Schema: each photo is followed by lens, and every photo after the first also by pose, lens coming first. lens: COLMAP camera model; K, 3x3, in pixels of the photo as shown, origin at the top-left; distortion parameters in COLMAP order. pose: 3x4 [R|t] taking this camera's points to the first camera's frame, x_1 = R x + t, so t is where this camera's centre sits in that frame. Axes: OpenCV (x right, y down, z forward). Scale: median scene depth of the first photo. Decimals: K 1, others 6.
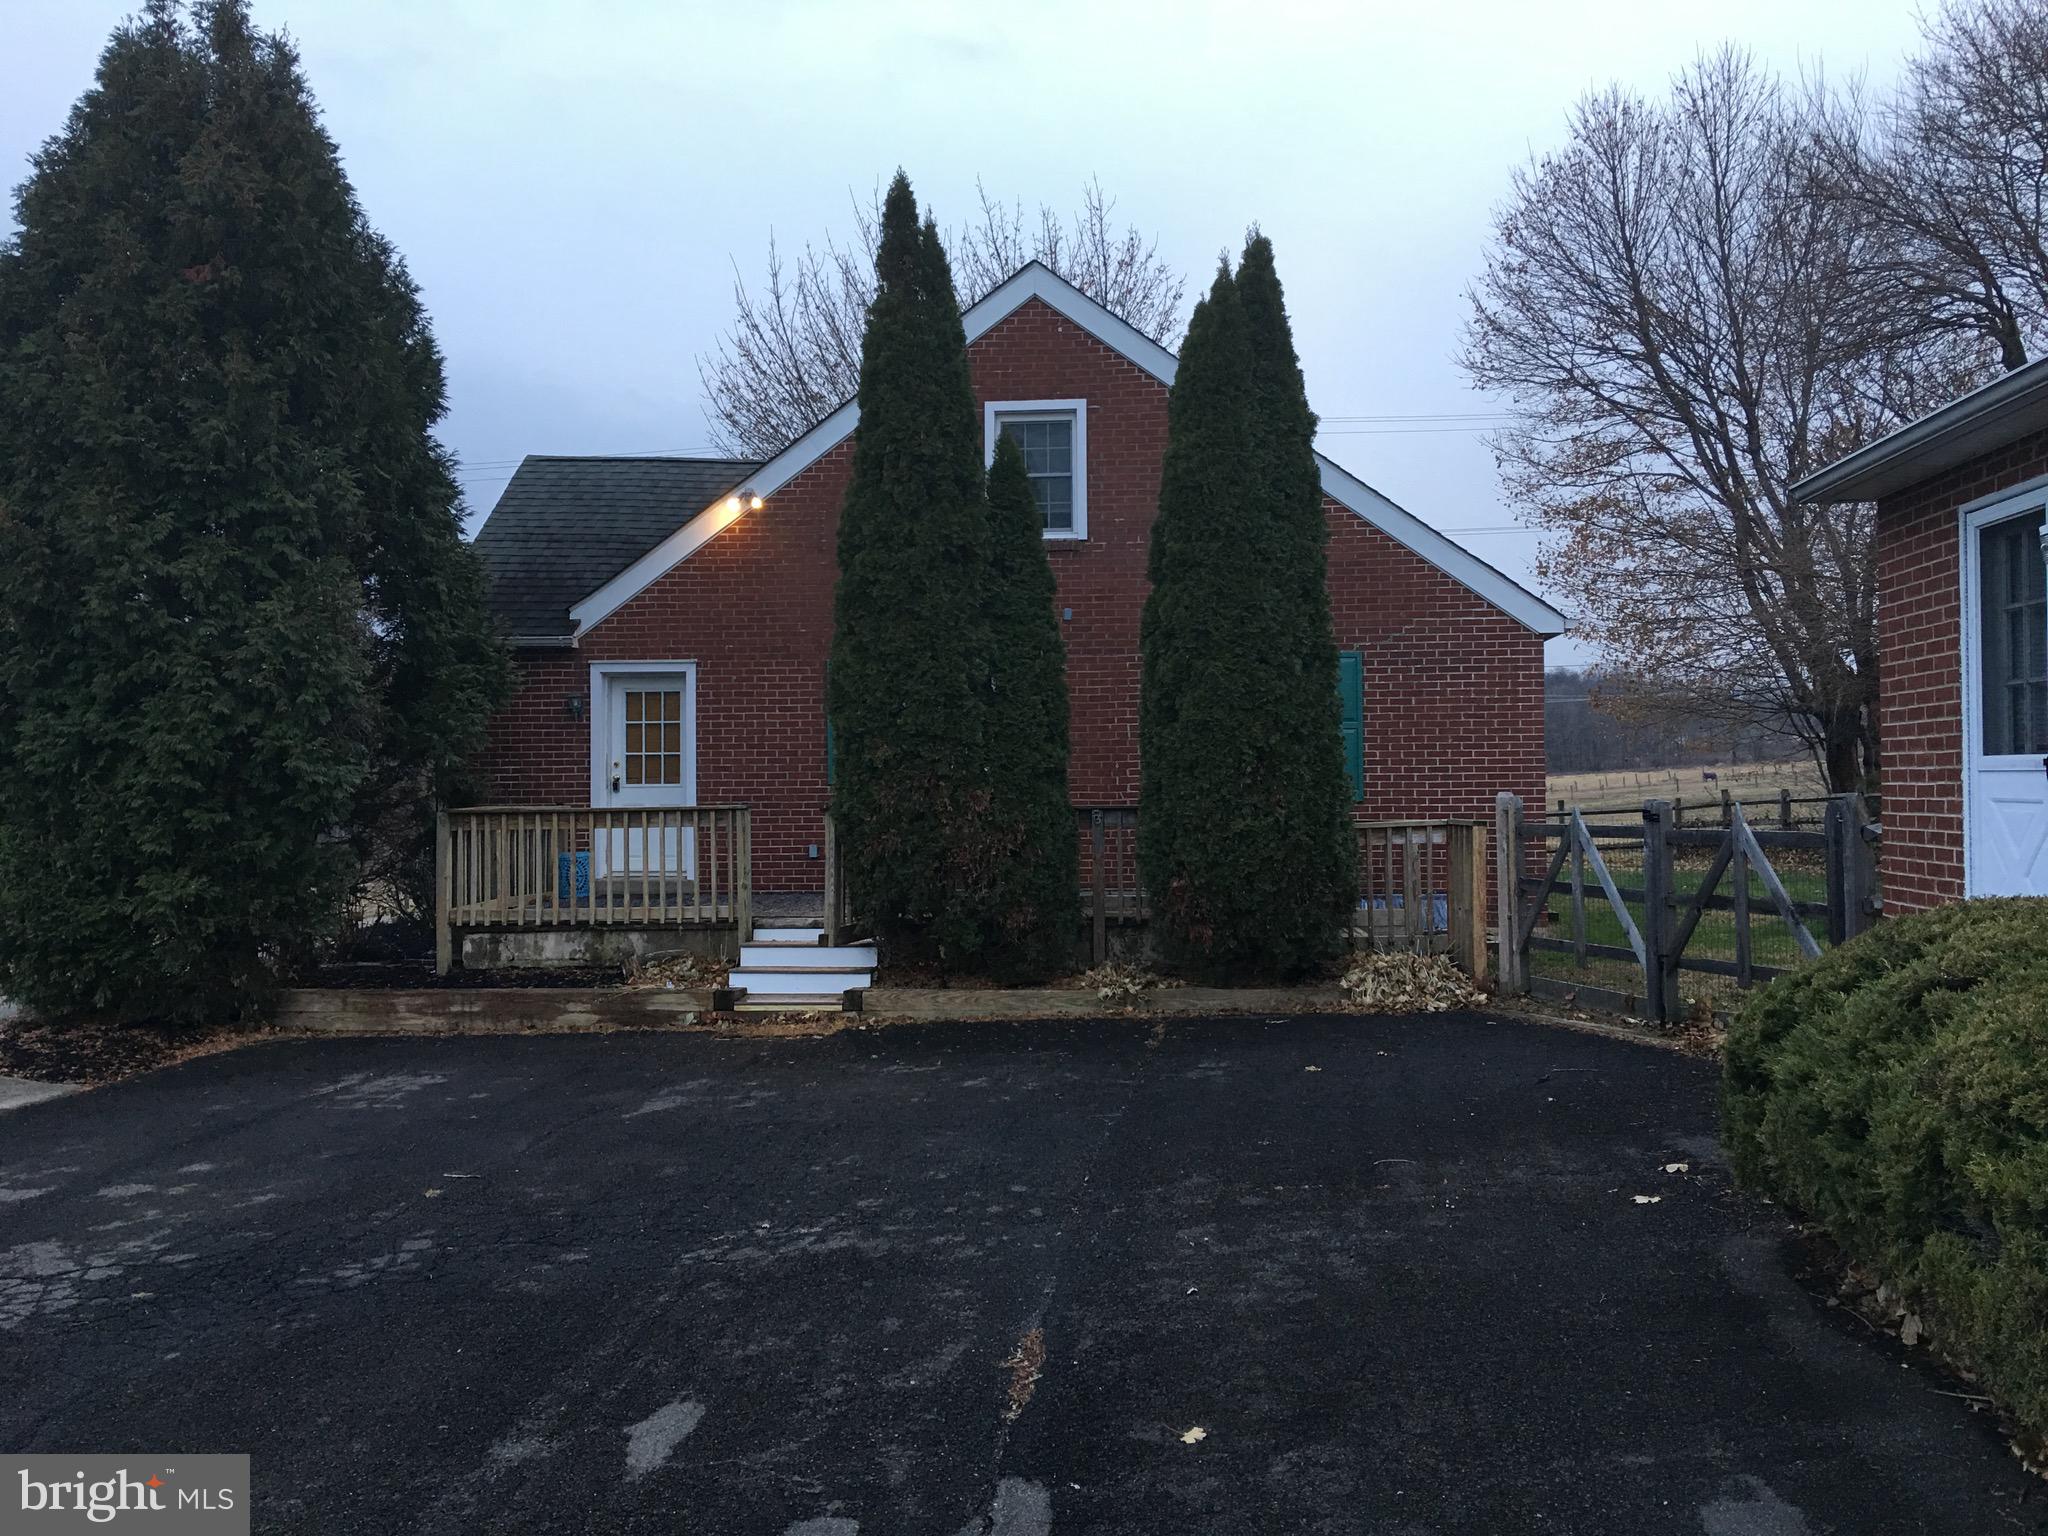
lens RADIAL K [[1749.8, 0, 1013.6], [0, 1749.8, 757.7], [0, 0, 1]] dist [0.074455, -0.046507]
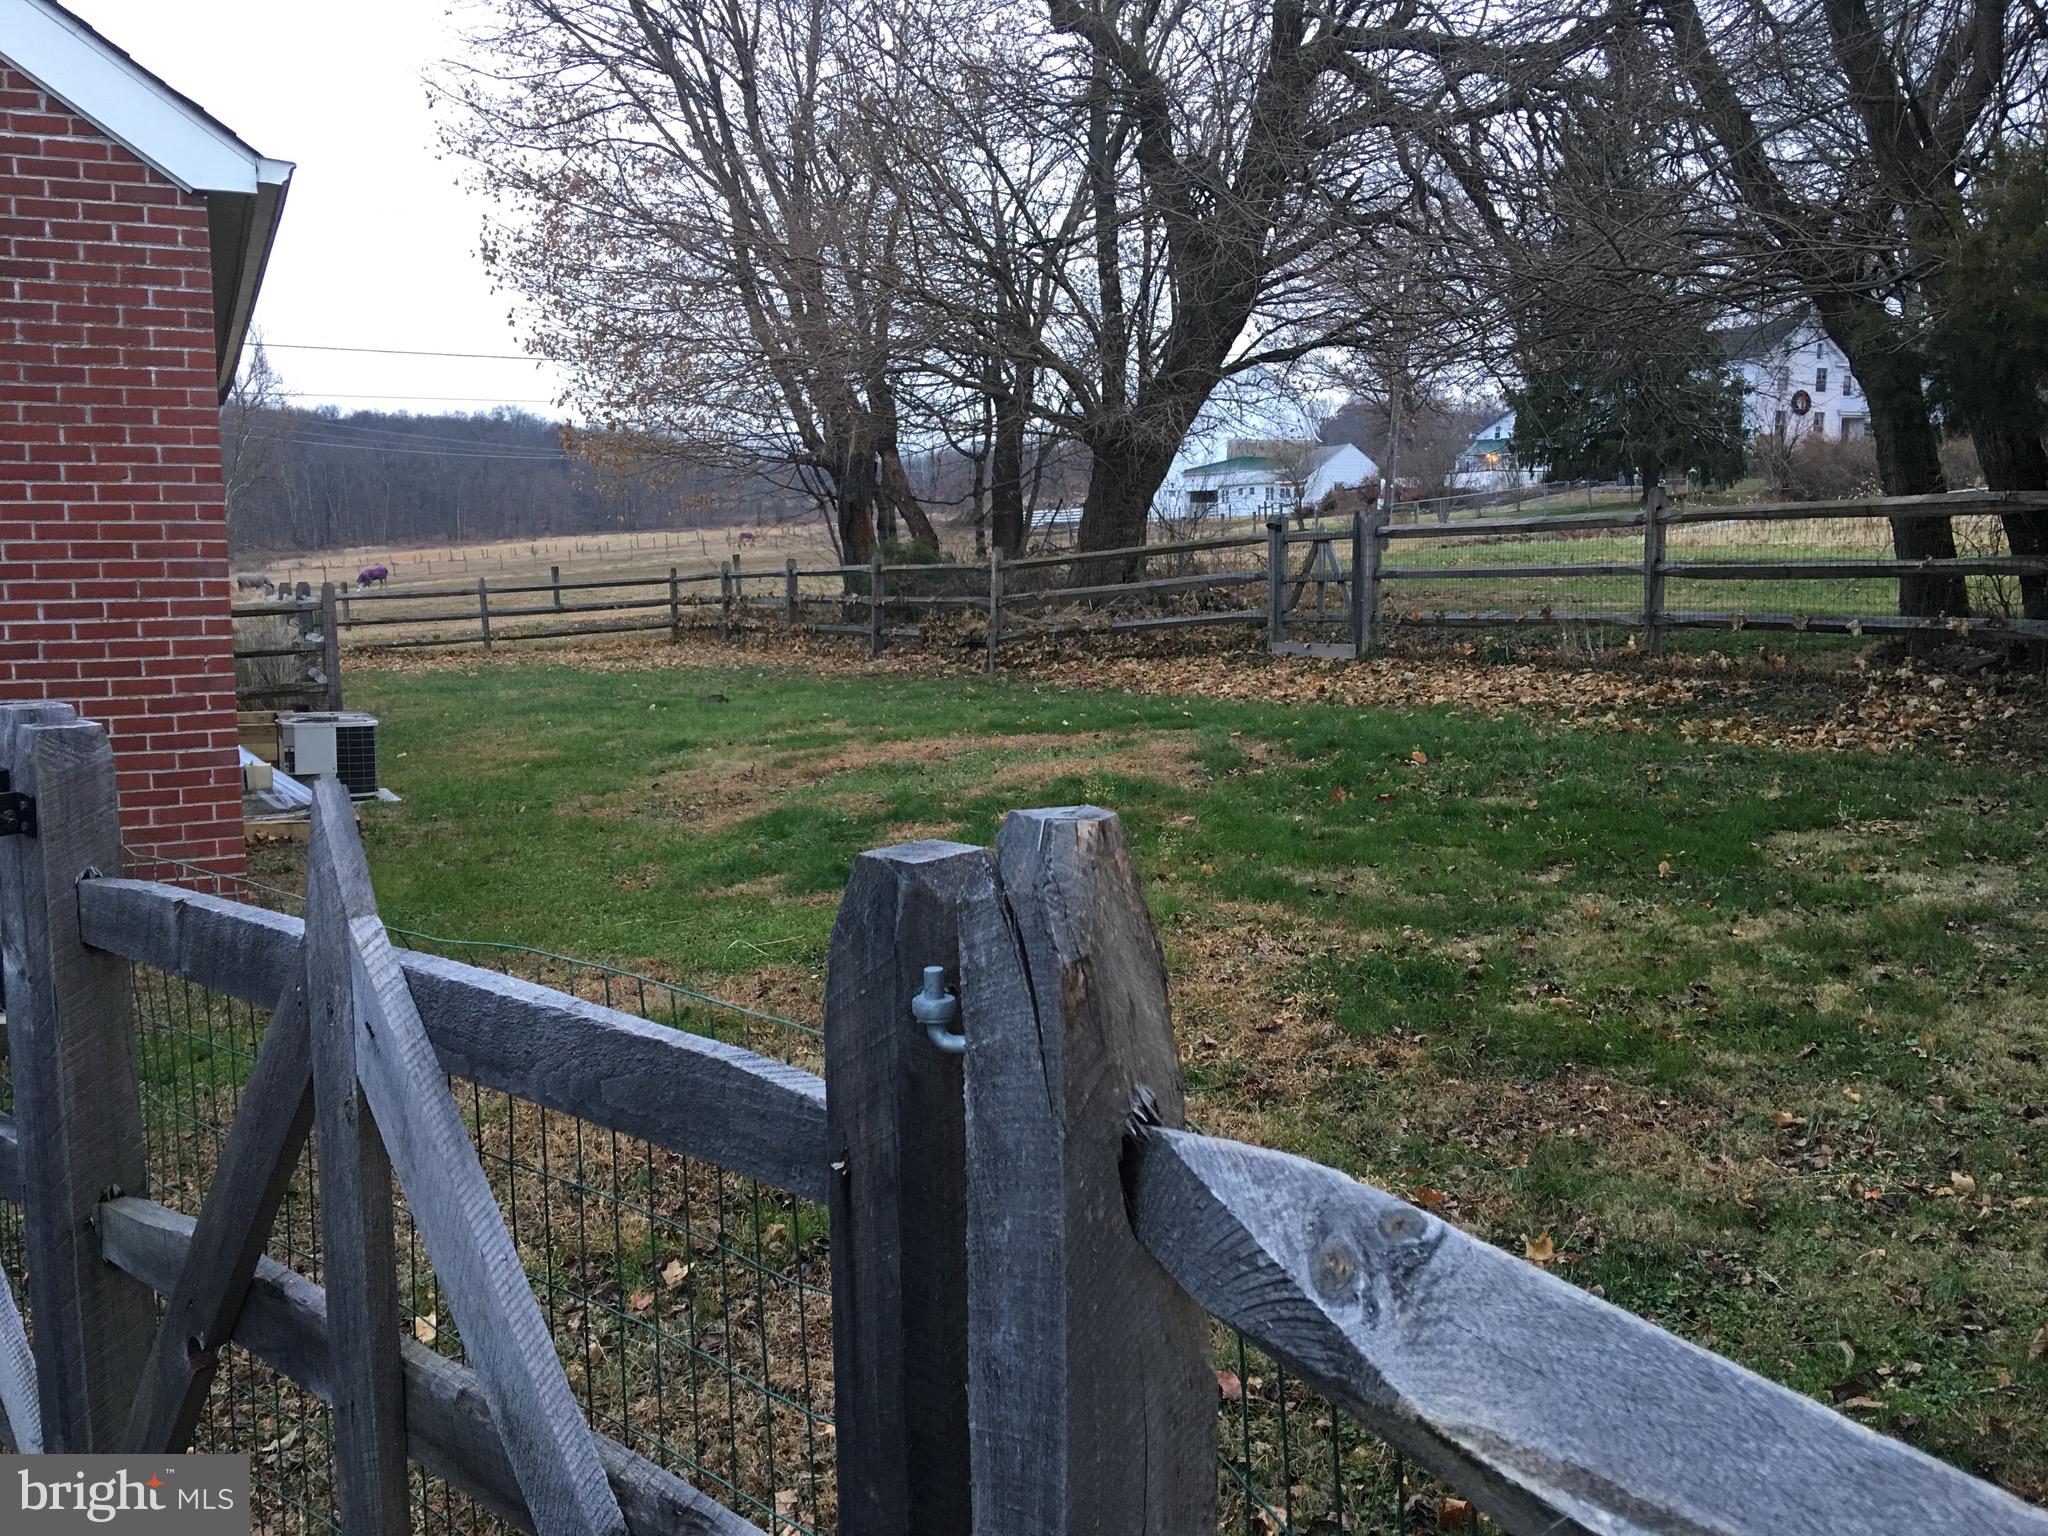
lens RADIAL K [[1749.8, 0, 1013.9], [0, 1749.8, 773.6], [0, 0, 1]] dist [0.074455, -0.046507]
pose [[0.863560, -0.060627, 0.500588, 0.233871], [-0.012583, 0.989845, 0.141590, 0.000892], [-0.504089, -0.128570, 0.854028, 0.510139]]
